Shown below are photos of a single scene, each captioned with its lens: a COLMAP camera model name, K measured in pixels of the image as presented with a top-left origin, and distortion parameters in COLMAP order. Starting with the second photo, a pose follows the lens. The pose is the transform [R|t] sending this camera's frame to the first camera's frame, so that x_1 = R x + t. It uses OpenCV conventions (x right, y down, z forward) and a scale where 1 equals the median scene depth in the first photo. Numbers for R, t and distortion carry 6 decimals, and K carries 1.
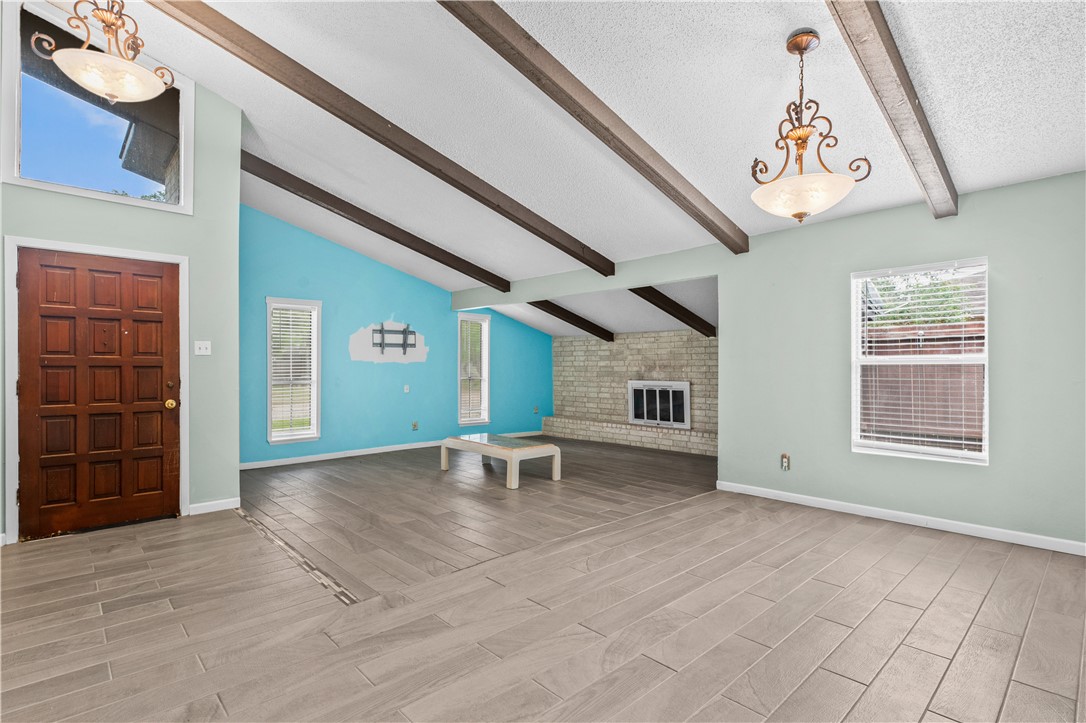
lens RADIAL K [[520.5, 0, 542.2], [0, 520.5, 371.7], [0, 0, 1]] dist [-0.005572, 0.000699]
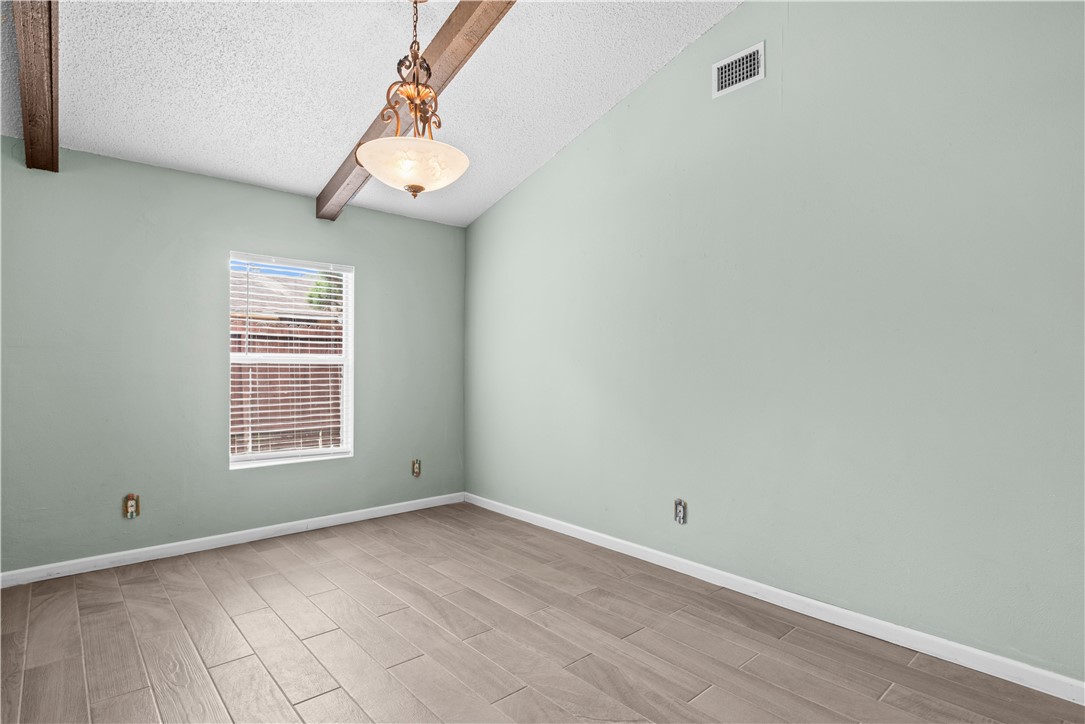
lens RADIAL K [[543.3, 0, 541.3], [0, 543.3, 360.5], [0, 0, 1]] dist [-0.006334, -0.000868]
pose [[0.016421, 0.014848, 0.999755, -0.266604], [0.003346, 0.999883, -0.014905, -0.003199], [-0.999860, 0.003590, 0.016370, 0.524972]]
